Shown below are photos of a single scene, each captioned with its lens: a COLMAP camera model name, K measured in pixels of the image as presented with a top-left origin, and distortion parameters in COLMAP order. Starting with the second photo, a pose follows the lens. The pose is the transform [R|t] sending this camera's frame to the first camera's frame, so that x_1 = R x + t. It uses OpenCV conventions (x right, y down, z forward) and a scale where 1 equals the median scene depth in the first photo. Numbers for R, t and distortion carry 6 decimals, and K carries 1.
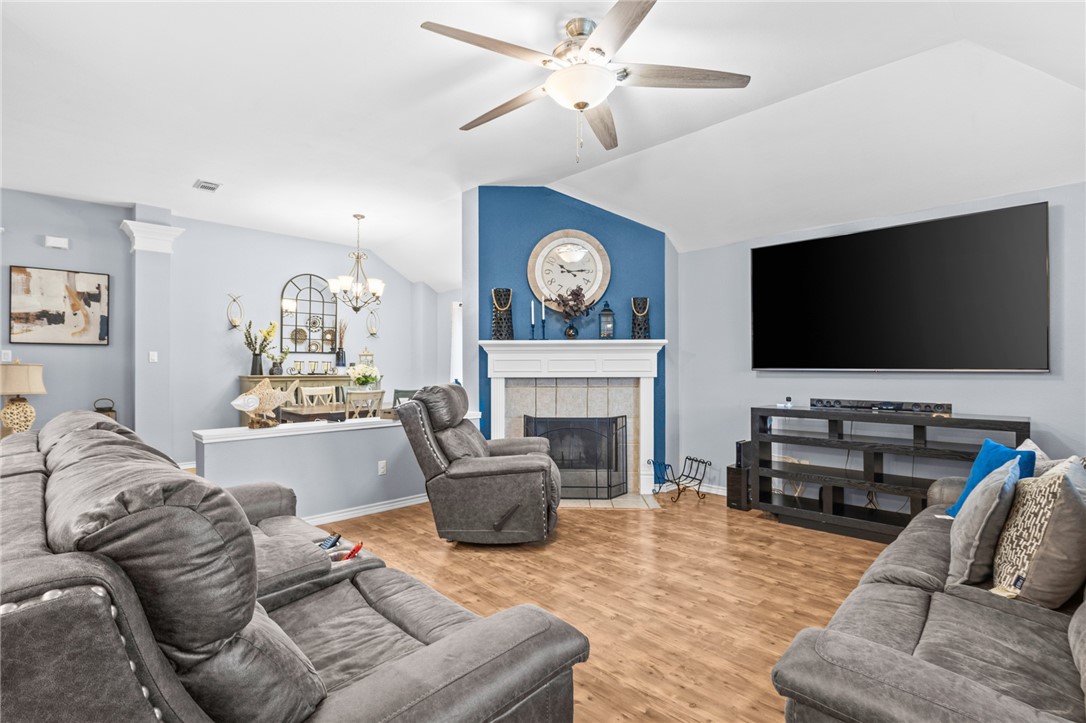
lens RADIAL K [[518.0, 0, 539.4], [0, 518.0, 368.6], [0, 0, 1]] dist [-0.003976, -0.000082]
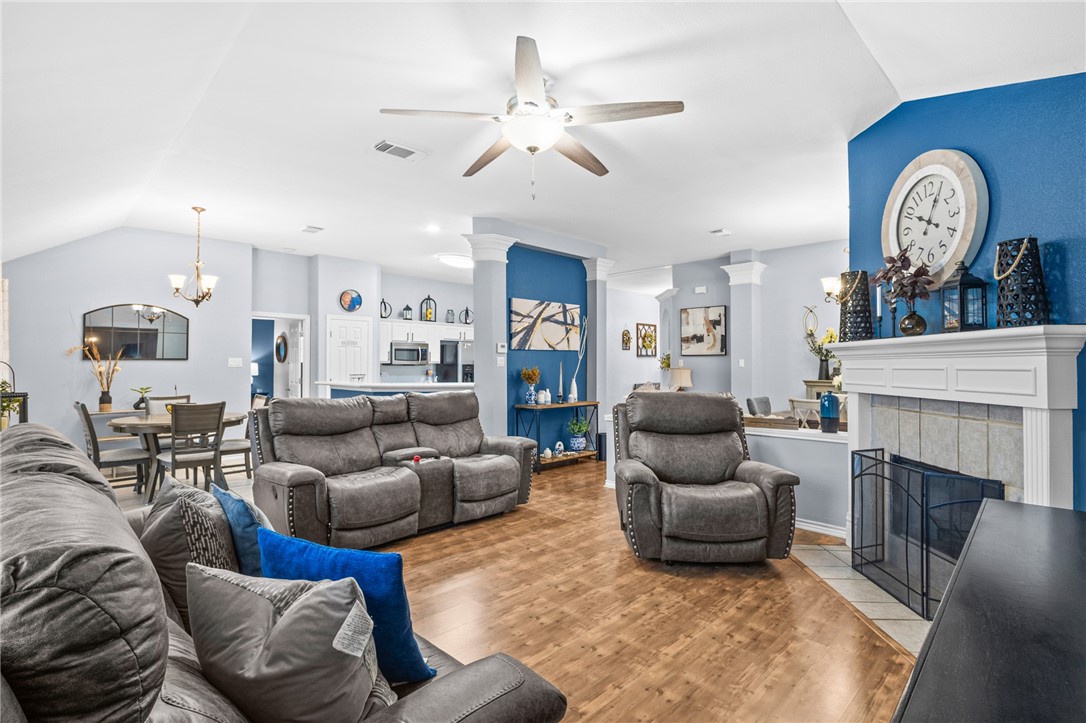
lens RADIAL K [[518.0, 0, 539.0], [0, 518.0, 359.0], [0, 0, 1]] dist [-0.003976, -0.000082]
pose [[0.001275, -0.010281, -0.999946, 0.733474], [-0.008446, 0.999911, -0.010292, -0.019943], [0.999964, 0.008459, 0.001188, 0.611308]]
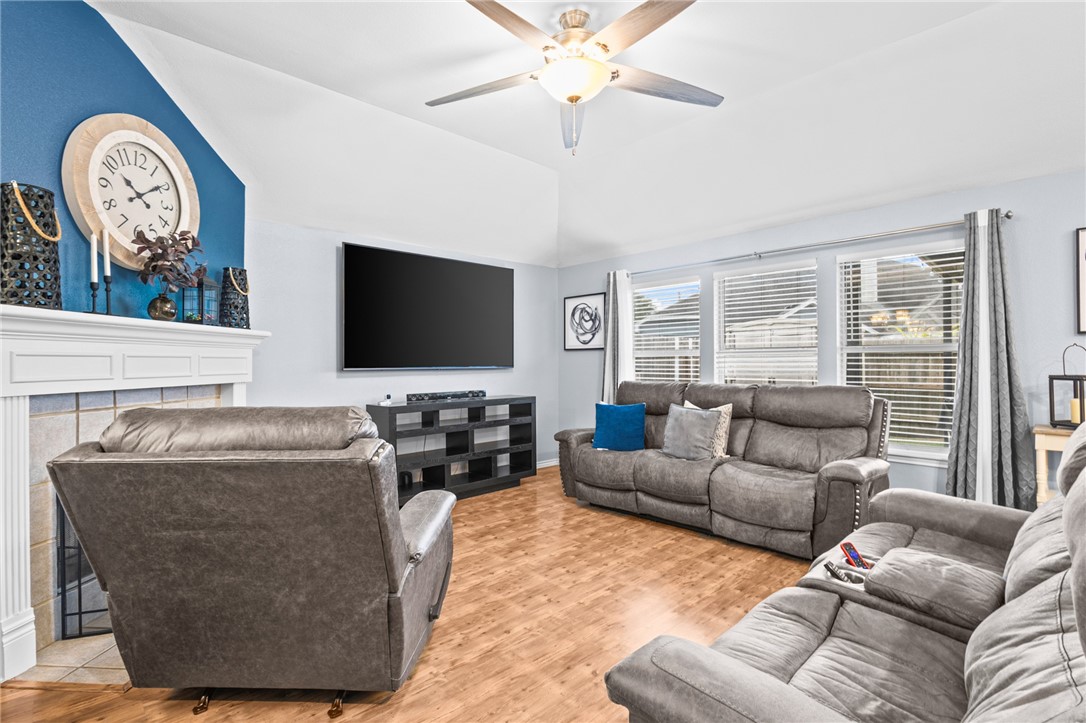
lens RADIAL K [[518.0, 0, 544.2], [0, 518.0, 362.7], [0, 0, 1]] dist [-0.003976, -0.000082]
pose [[0.011072, 0.003251, 0.999933, -0.542257], [0.011530, 0.999928, -0.003379, -0.003273], [-0.999872, 0.011567, 0.011034, 0.633592]]
